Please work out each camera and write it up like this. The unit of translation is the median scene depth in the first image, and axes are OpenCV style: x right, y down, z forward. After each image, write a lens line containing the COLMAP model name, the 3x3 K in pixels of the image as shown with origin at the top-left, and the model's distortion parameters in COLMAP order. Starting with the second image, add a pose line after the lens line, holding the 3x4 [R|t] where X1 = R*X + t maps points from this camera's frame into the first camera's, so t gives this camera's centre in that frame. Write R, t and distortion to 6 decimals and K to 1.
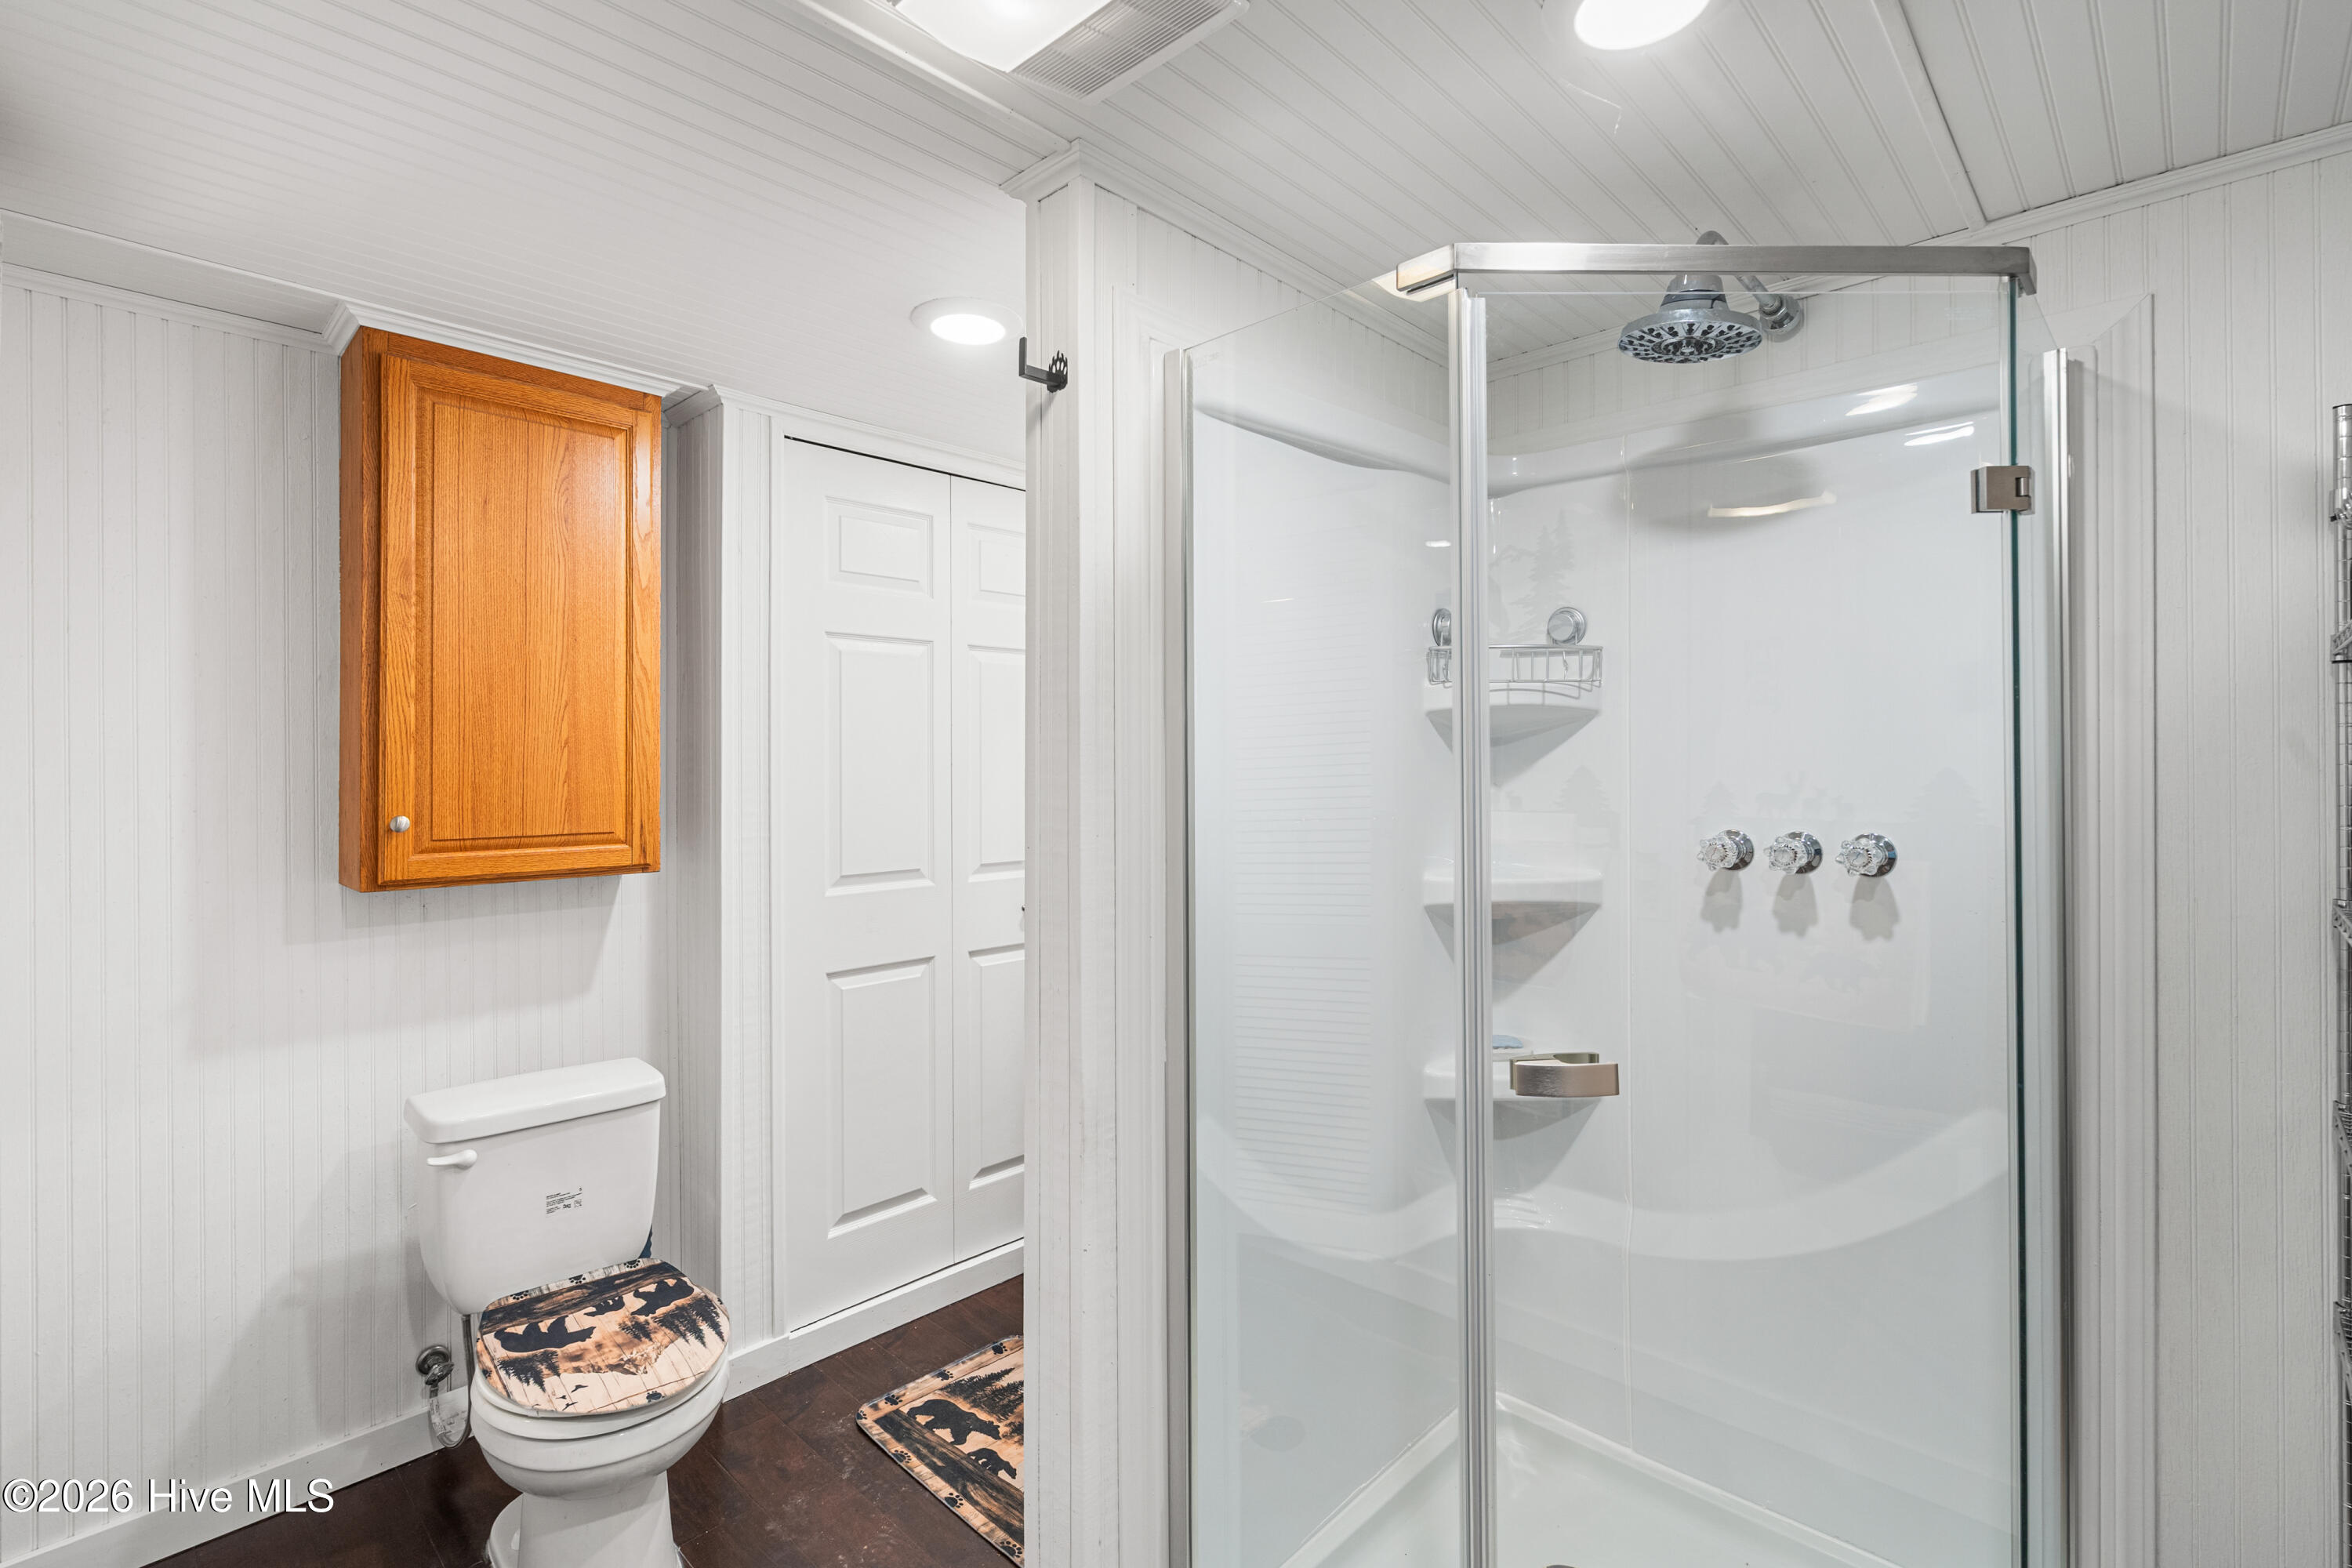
lens RADIAL K [[1075.3, 0, 1166.7], [0, 1075.3, 775.9], [0, 0, 1]] dist [-0.002033, 0.000099]
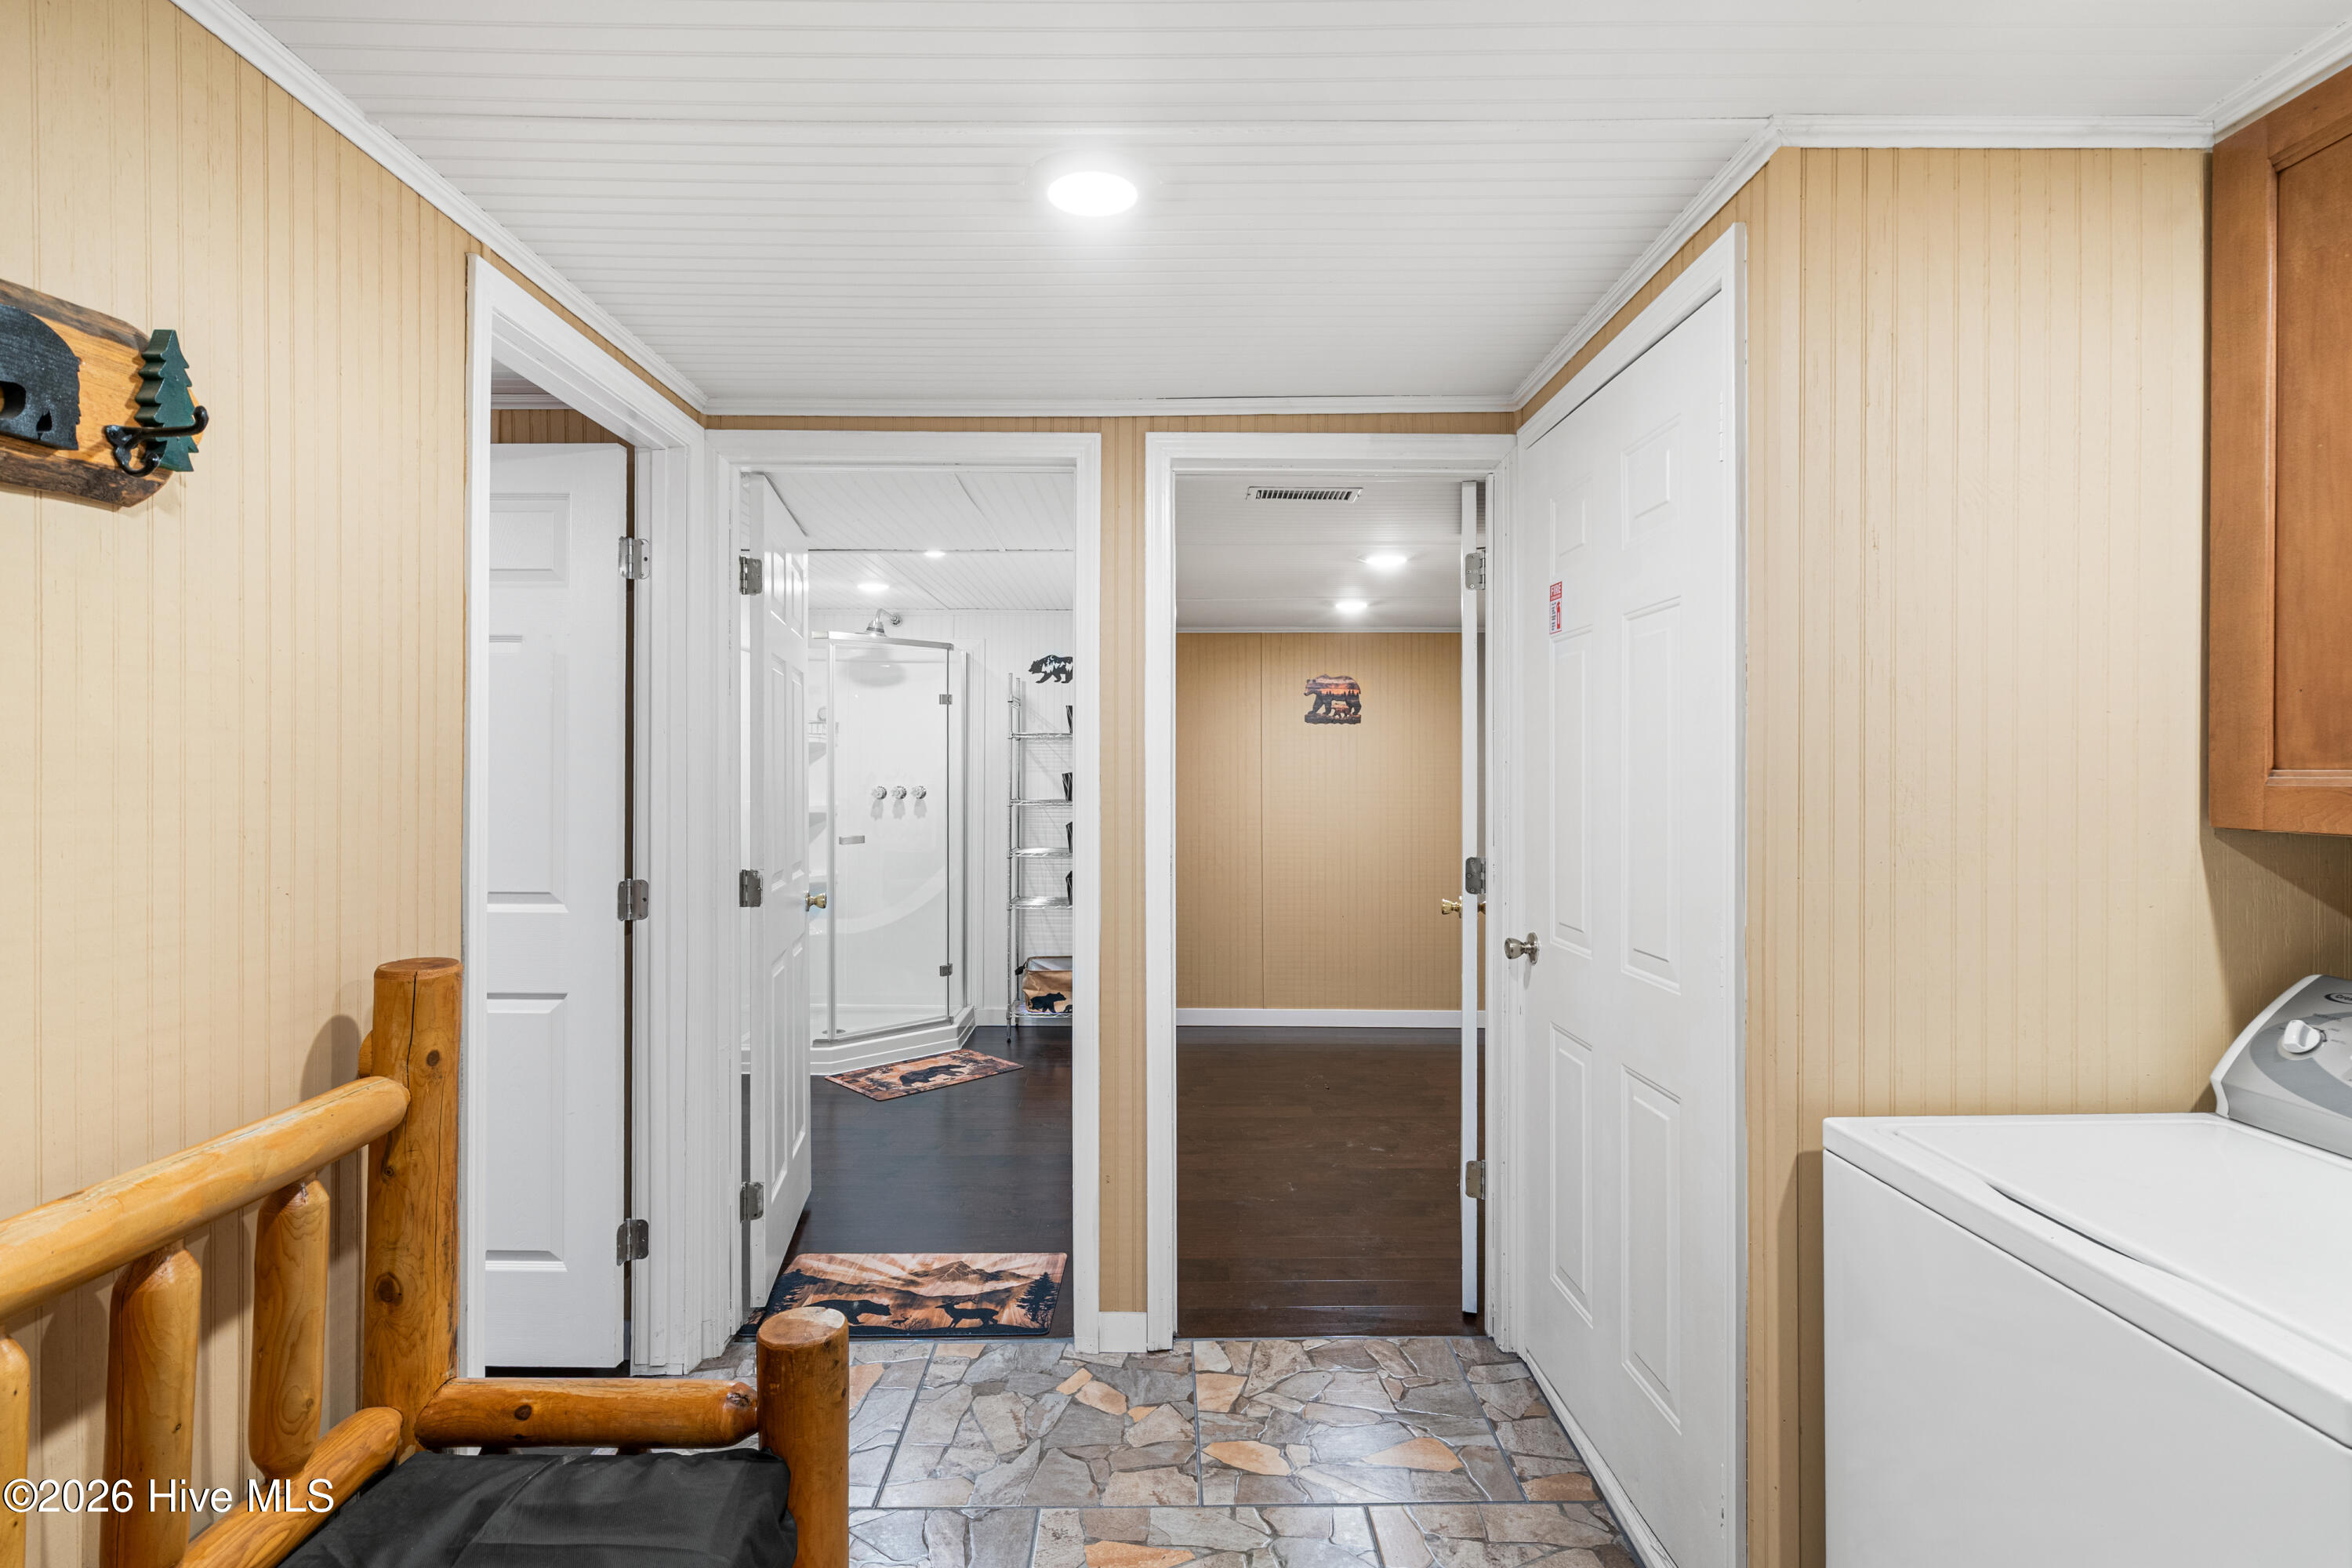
lens RADIAL K [[1142.2, 0, 1169.2], [0, 1142.2, 774.8], [0, 0, 1]] dist [-0.001728, 0.002082]
pose [[0.713017, 0.004069, 0.701135, -1.220125], [-0.005810, 0.999983, 0.000105, 0.014492], [-0.701123, -0.004148, 0.713029, -1.978770]]
